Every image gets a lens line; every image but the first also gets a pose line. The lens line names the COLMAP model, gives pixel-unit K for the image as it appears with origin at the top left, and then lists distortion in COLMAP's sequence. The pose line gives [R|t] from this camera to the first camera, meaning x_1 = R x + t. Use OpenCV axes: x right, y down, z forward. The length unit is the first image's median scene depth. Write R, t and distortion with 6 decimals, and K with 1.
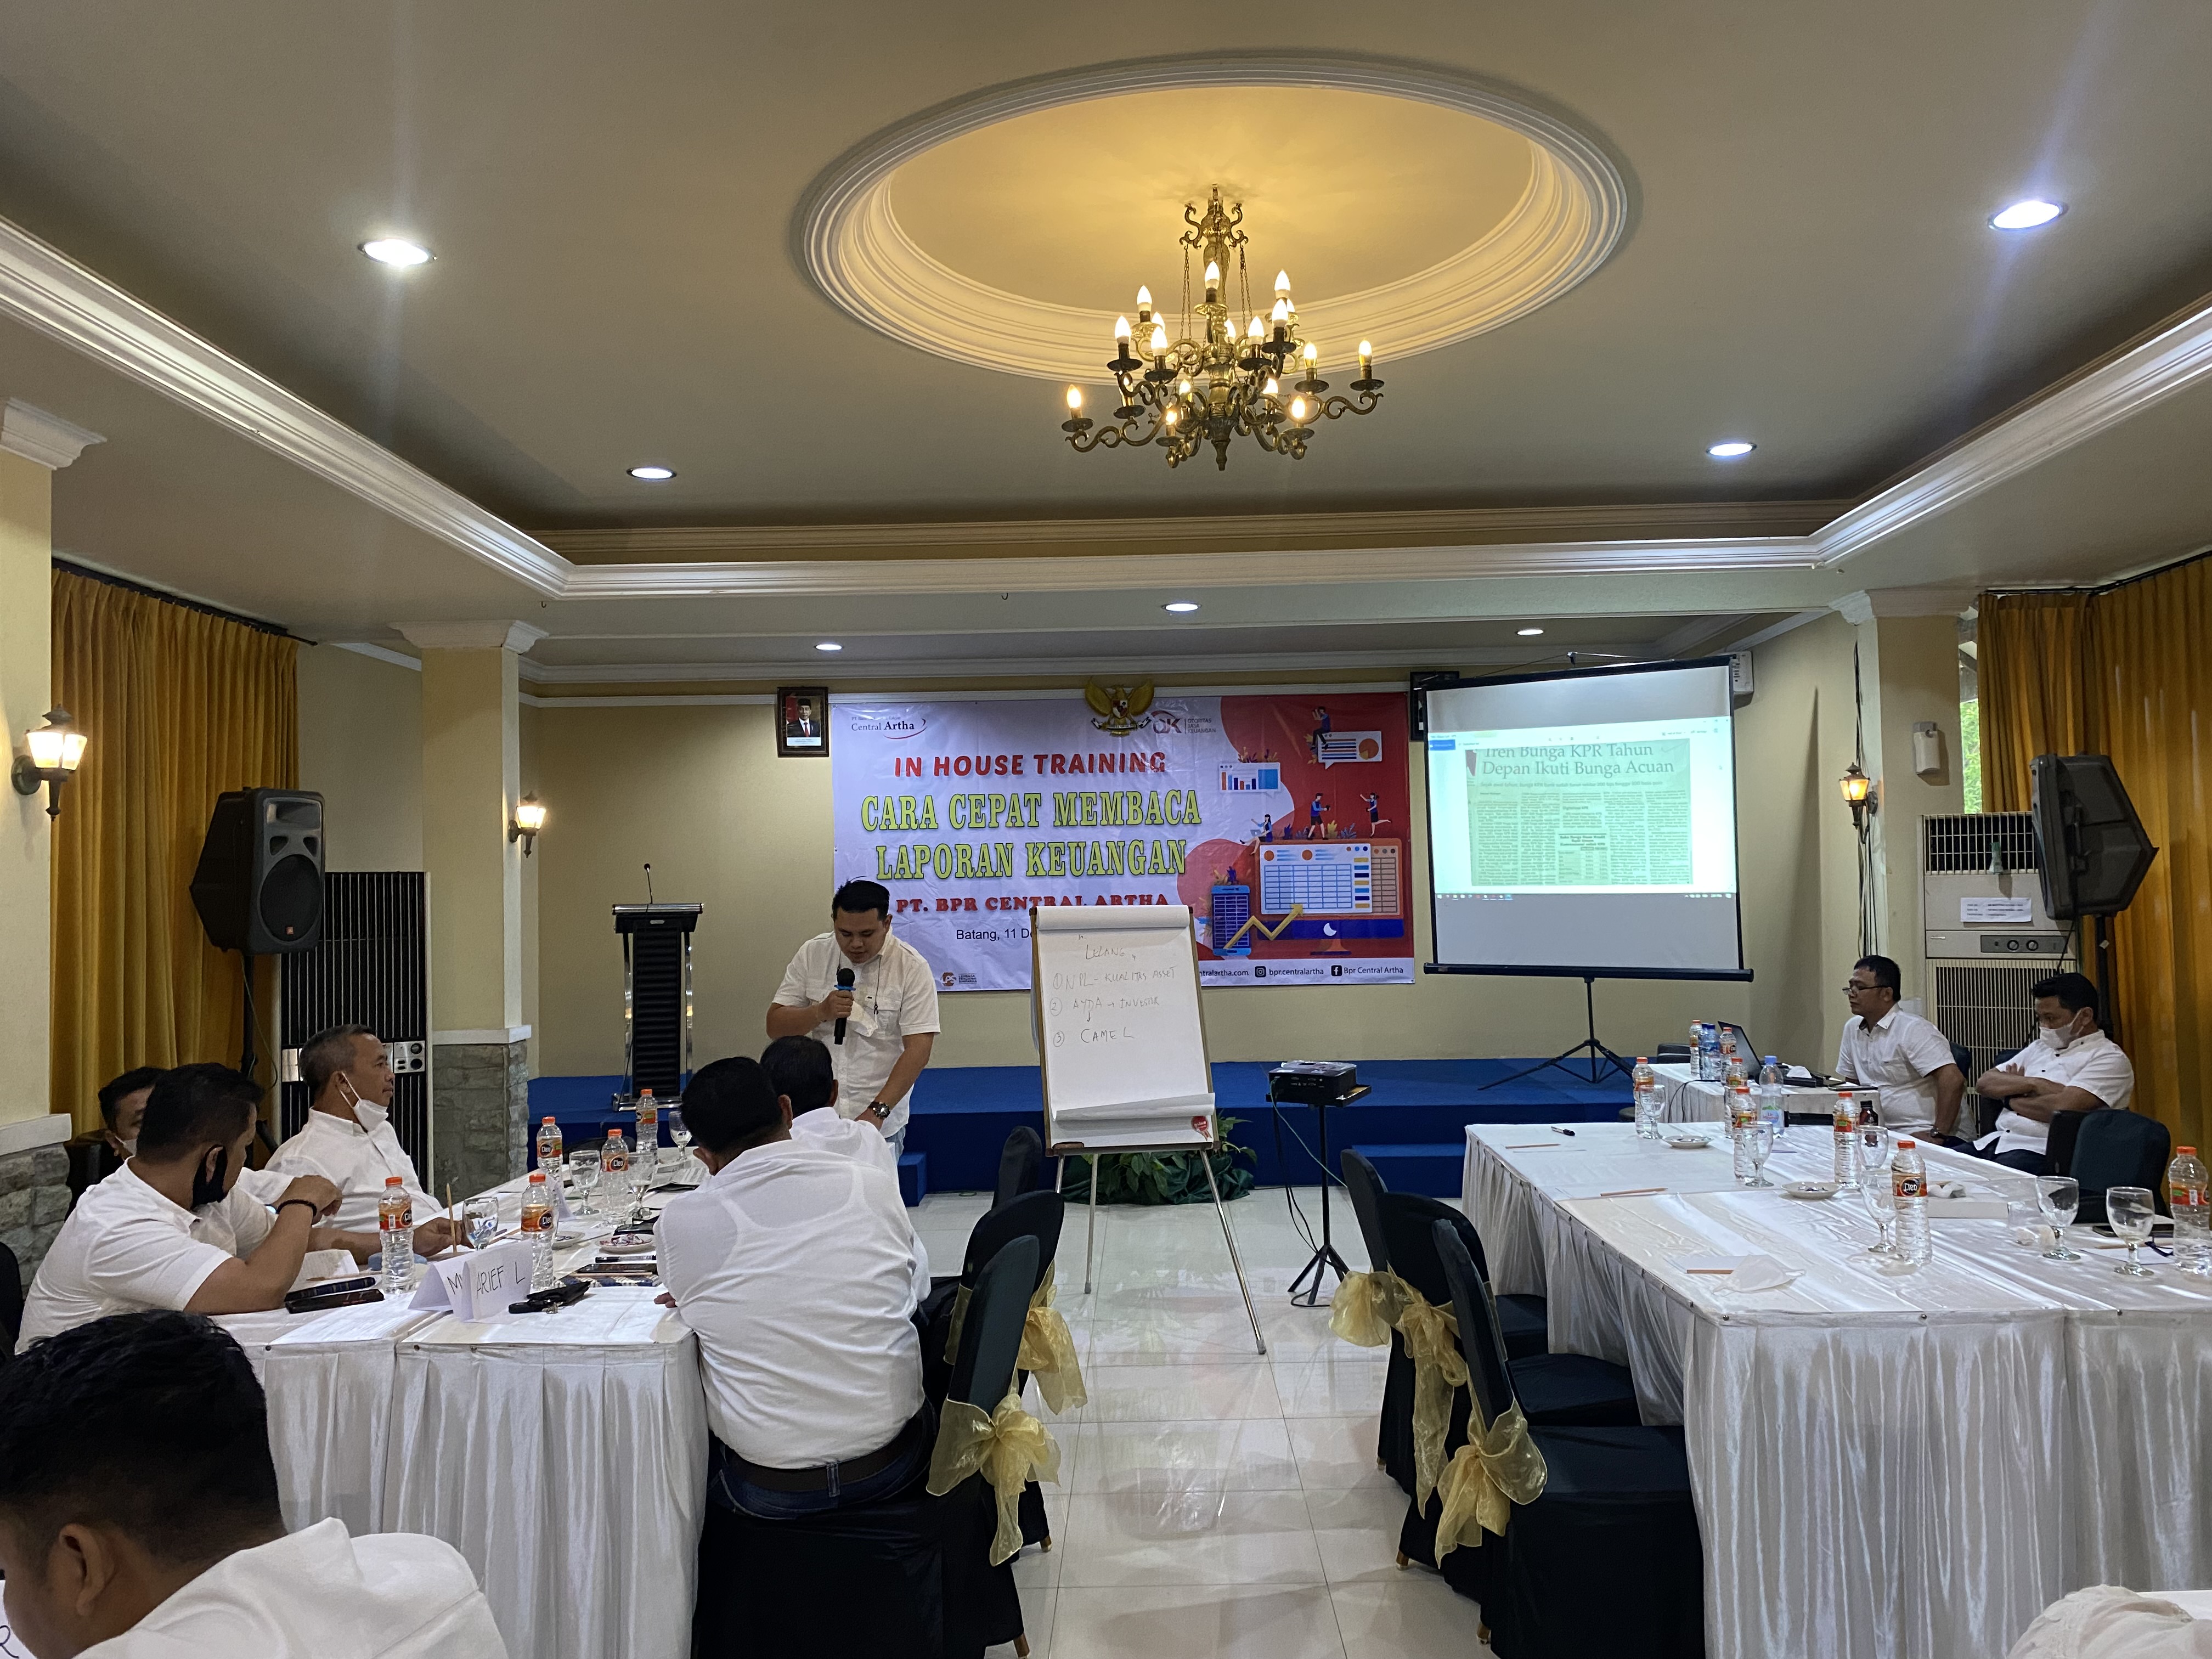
lens RADIAL K [[1672.0, 0, 1118.7], [0, 1672.0, 825.8], [0, 0, 1]] dist [0.143375, -0.343658]
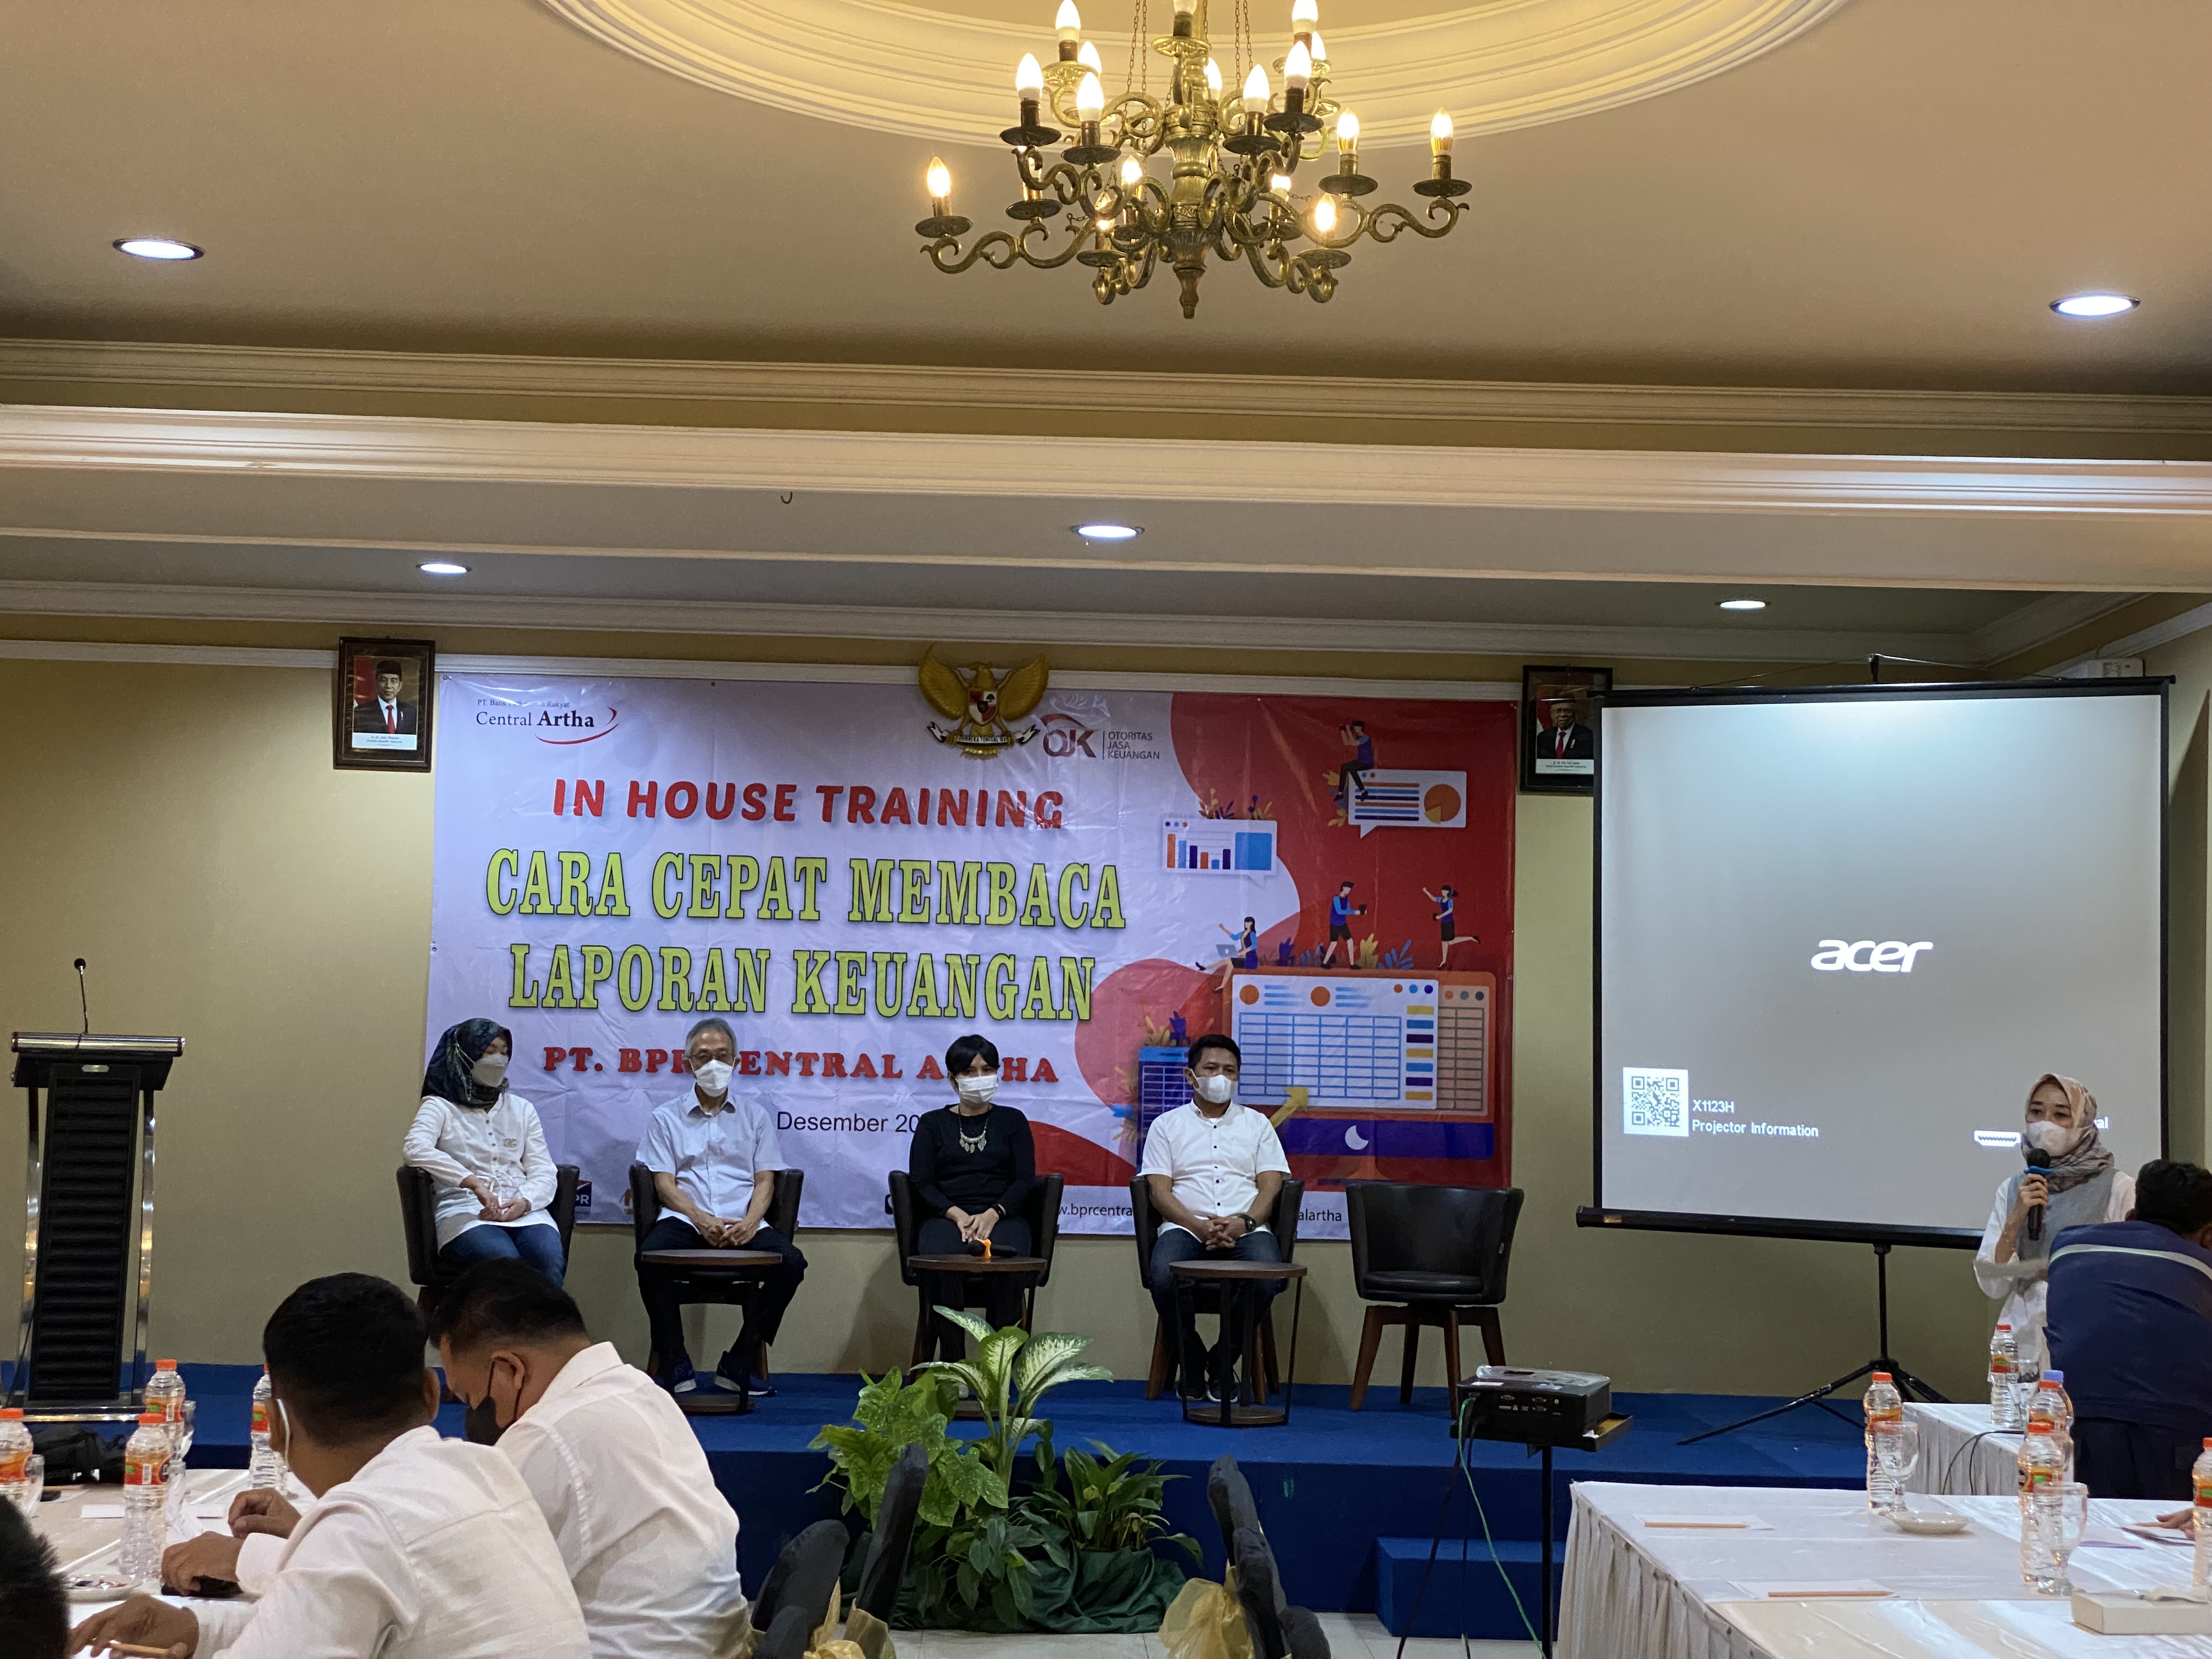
lens RADIAL K [[3296.3, 0, 1078.5], [0, 3296.3, 792.4], [0, 0, 1]] dist [-0.006480, 1.474558]
pose [[0.998373, 0.045933, 0.033785, -0.003426], [-0.044475, 0.998097, -0.042716, 0.000988], [-0.035682, 0.041144, 0.998516, -0.058037]]
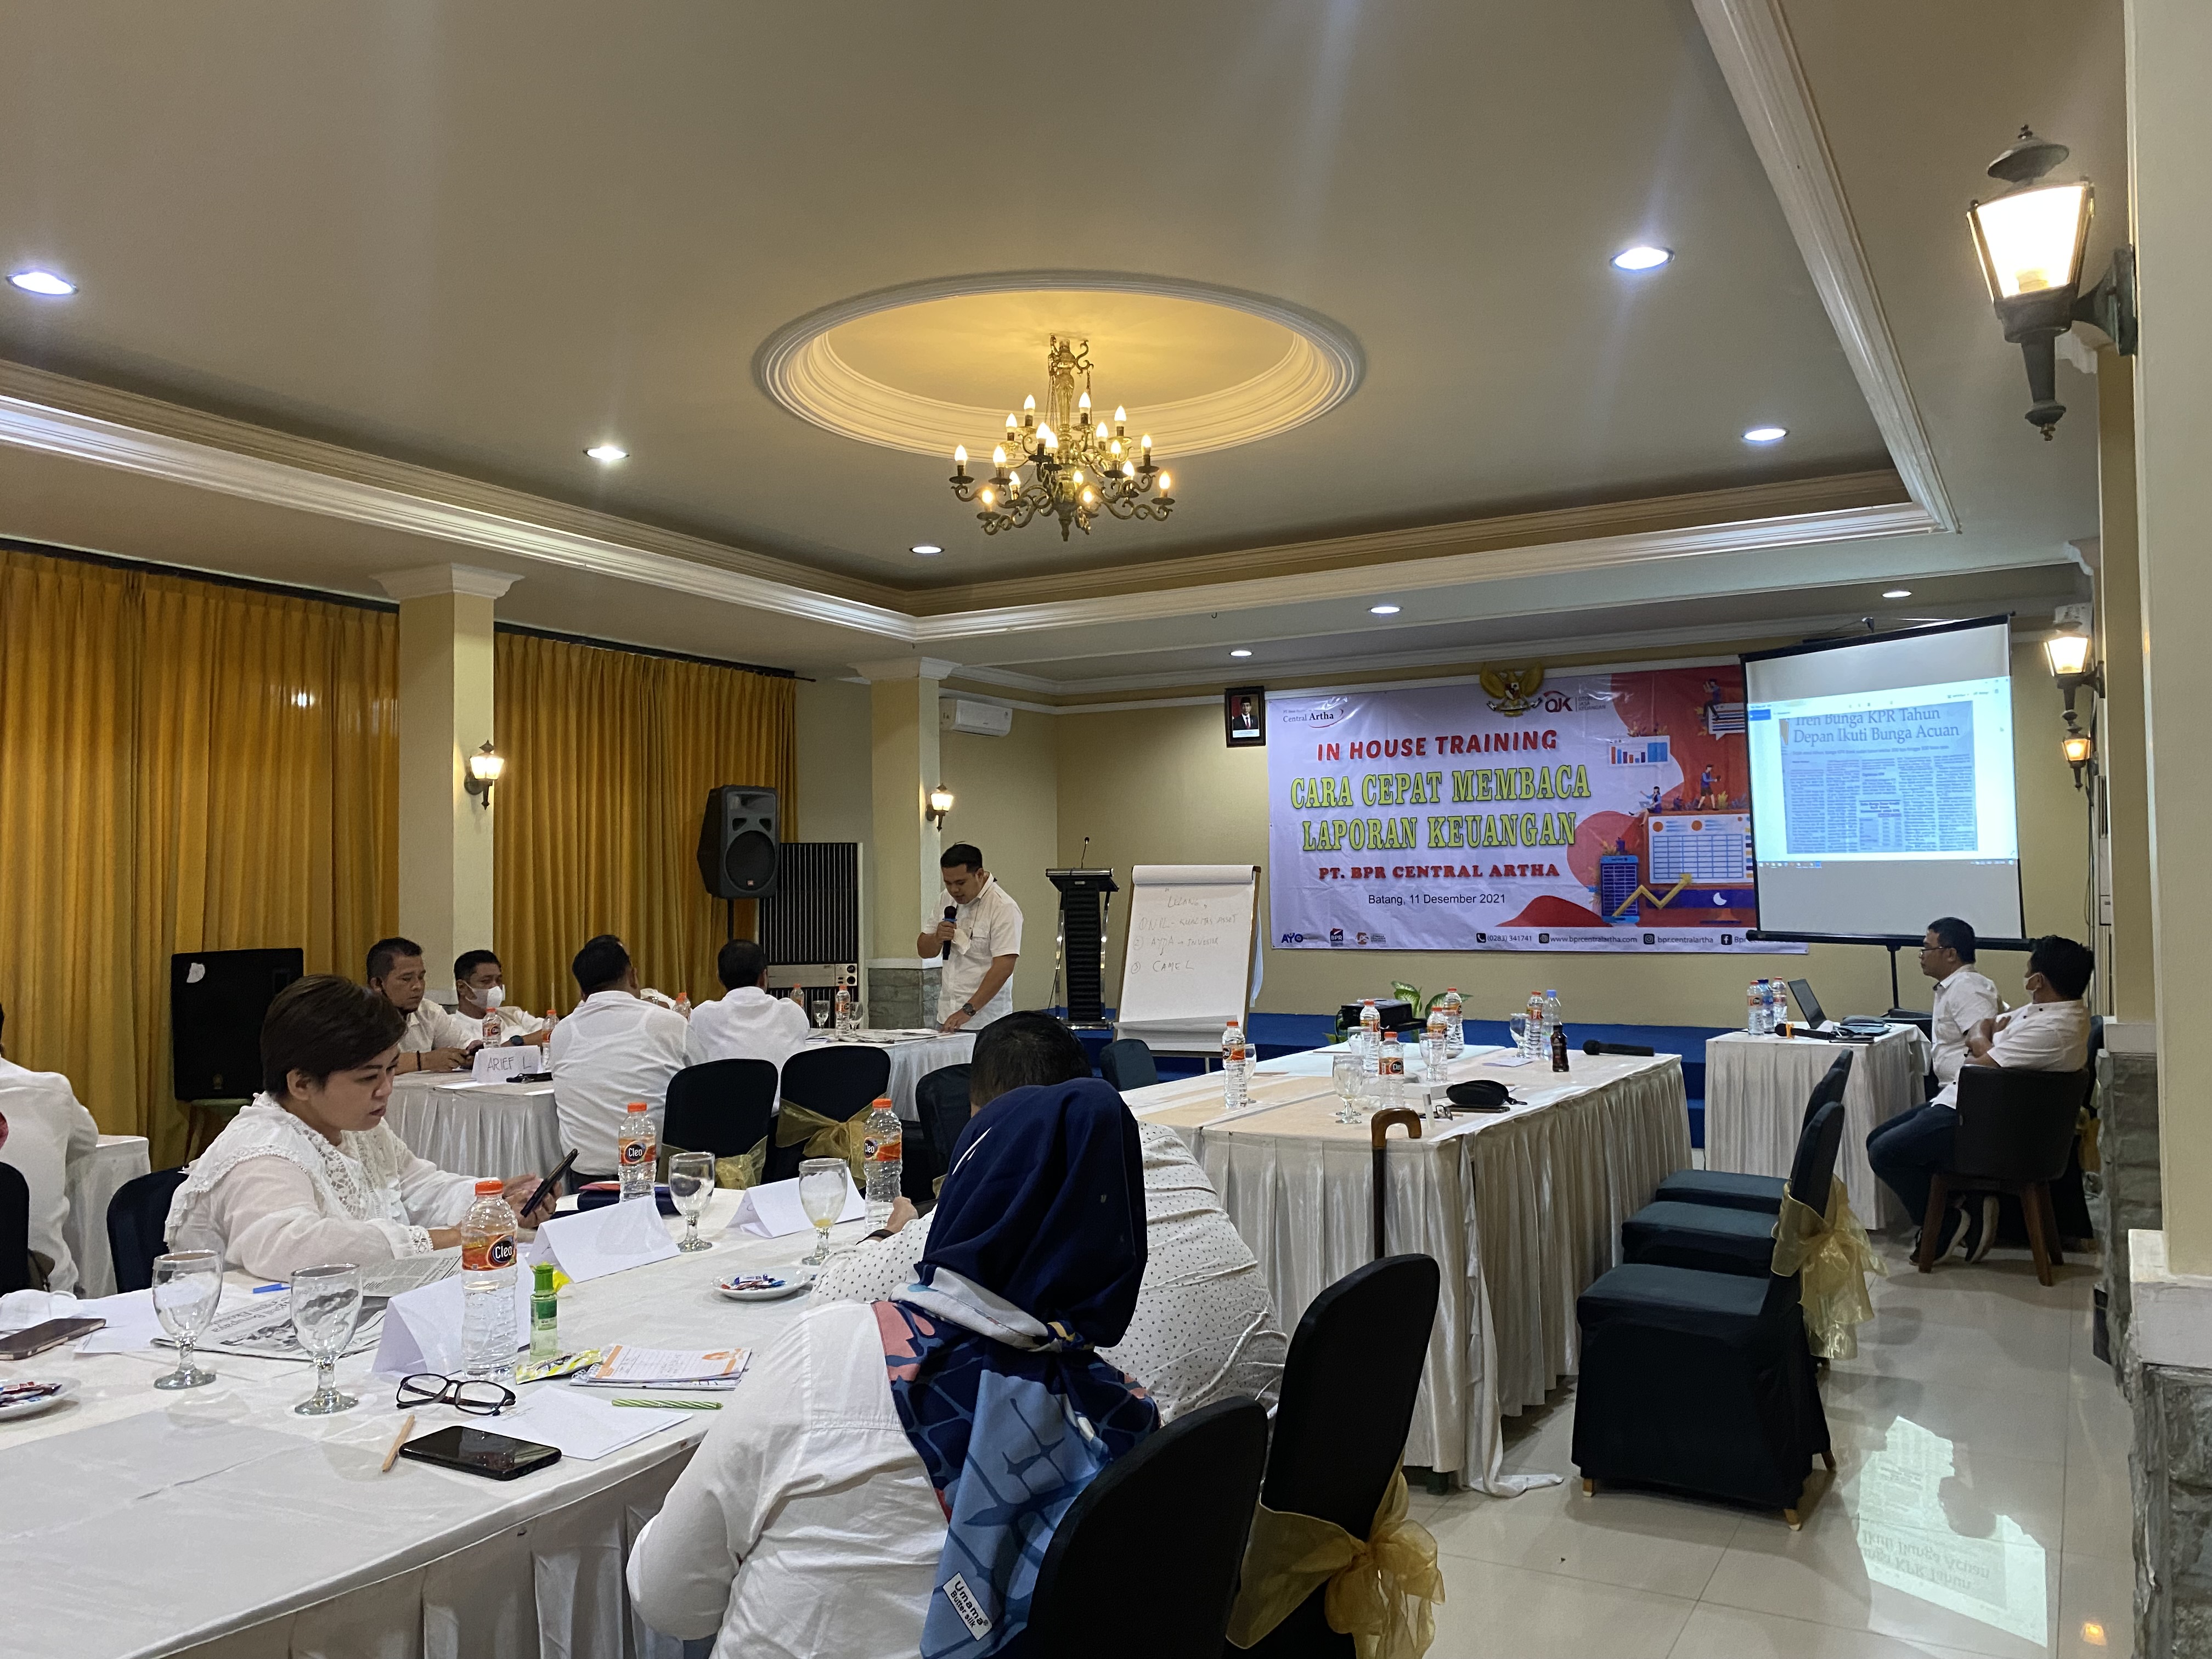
lens RADIAL K [[1672.0, 0, 1118.7], [0, 1672.0, 825.8], [0, 0, 1]] dist [0.143375, -0.343658]
pose [[0.876119, -0.009908, -0.481993, 0.348681], [0.015731, 0.999844, 0.008041, 0.004366], [0.481838, -0.014627, 0.876138, -0.081429]]
